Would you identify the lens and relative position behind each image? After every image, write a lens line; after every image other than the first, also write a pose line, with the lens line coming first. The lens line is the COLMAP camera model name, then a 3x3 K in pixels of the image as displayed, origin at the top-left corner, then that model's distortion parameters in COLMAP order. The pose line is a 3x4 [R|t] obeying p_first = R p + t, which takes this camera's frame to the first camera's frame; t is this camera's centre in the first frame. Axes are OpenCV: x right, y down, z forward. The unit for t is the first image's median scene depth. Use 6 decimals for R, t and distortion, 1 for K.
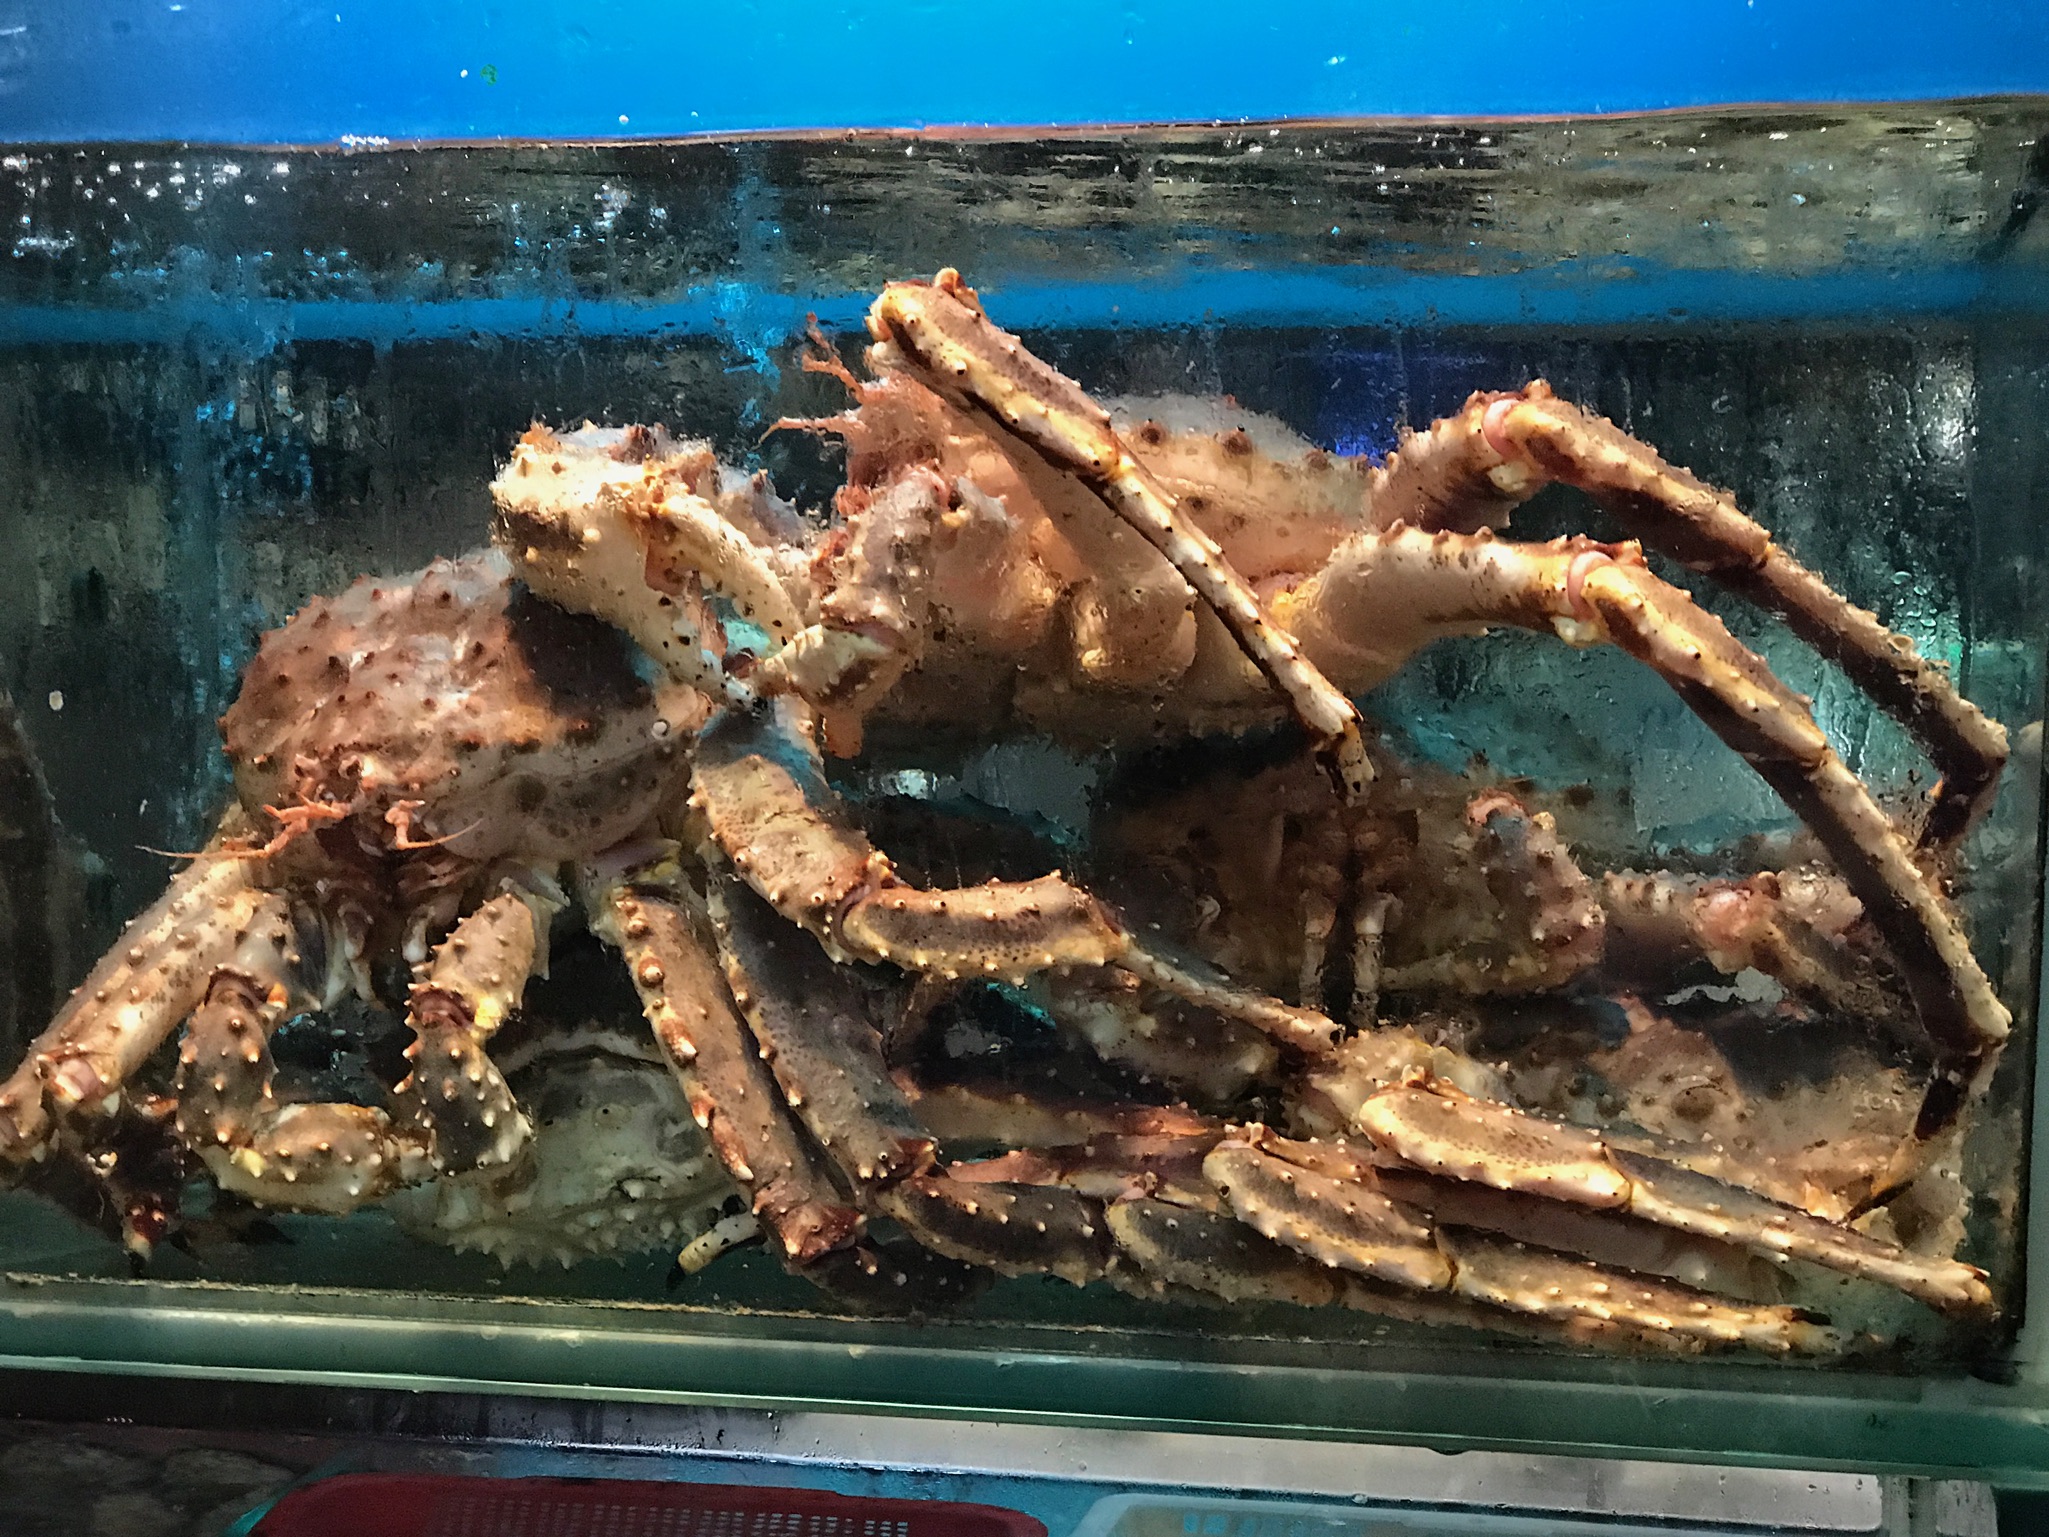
lens RADIAL K [[3374.0, 0, 1022.8], [0, 3374.0, 775.1], [0, 0, 1]] dist [-0.024301, 0.000000]
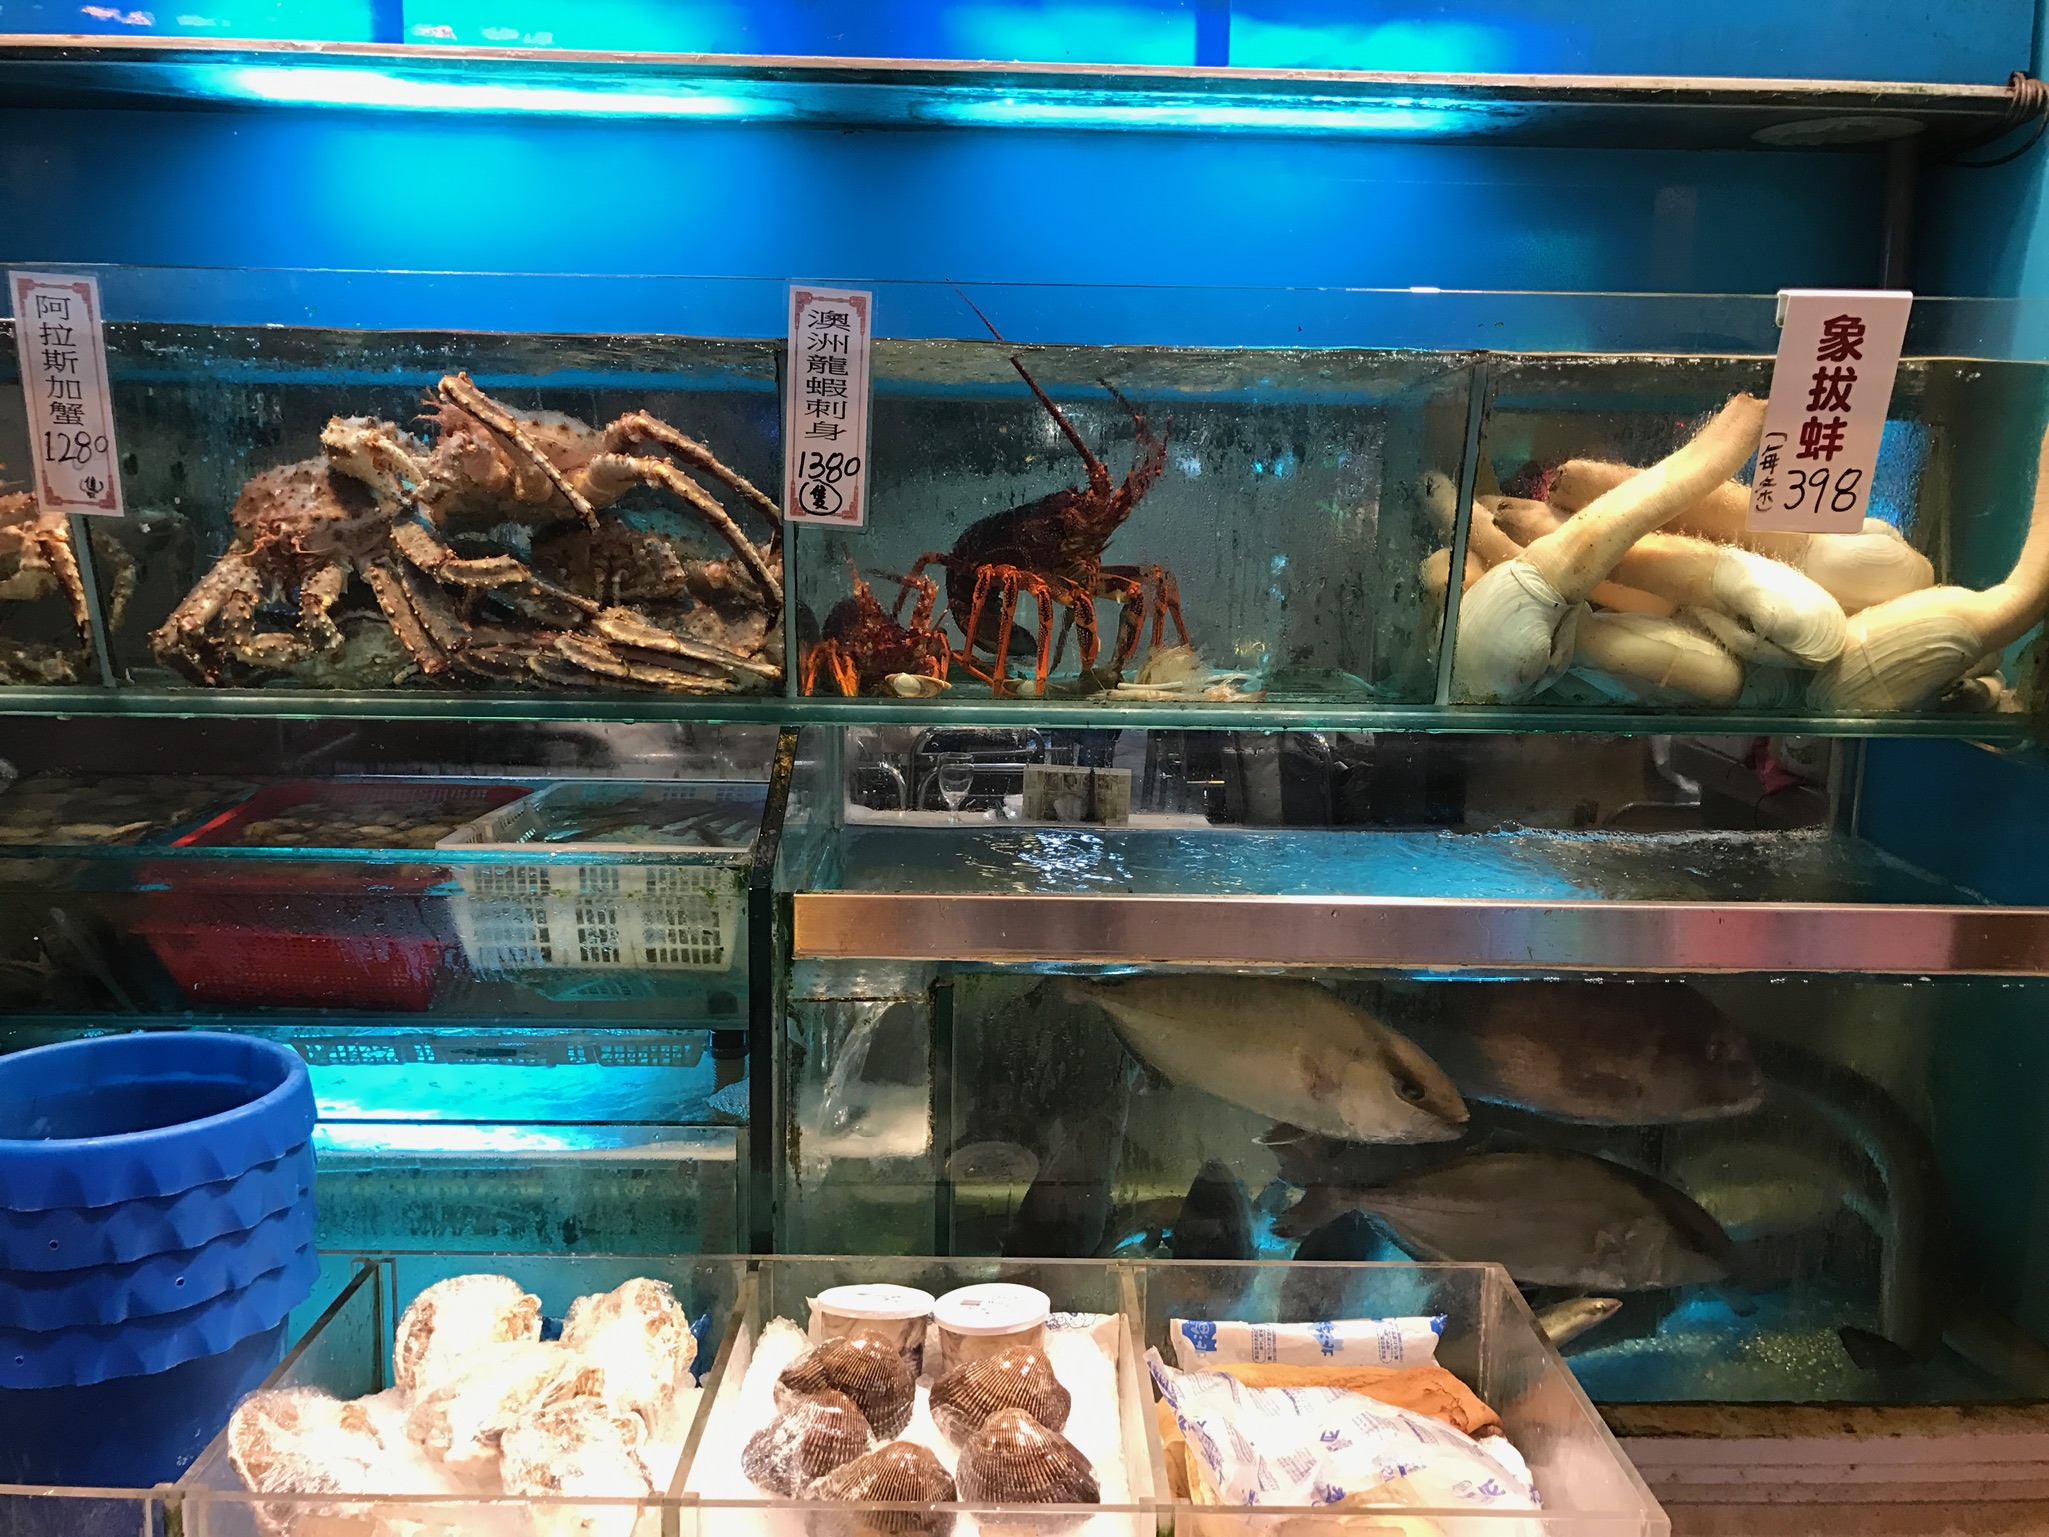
lens RADIAL K [[1662.5, 0, 1037.5], [0, 1662.5, 752.8], [0, 0, 1]] dist [-0.003616, -0.030782]
pose [[0.971312, -0.025100, 0.236481, 0.122749], [0.003159, 0.995689, 0.092705, 0.069732], [-0.237788, -0.089299, 0.967203, -0.708789]]
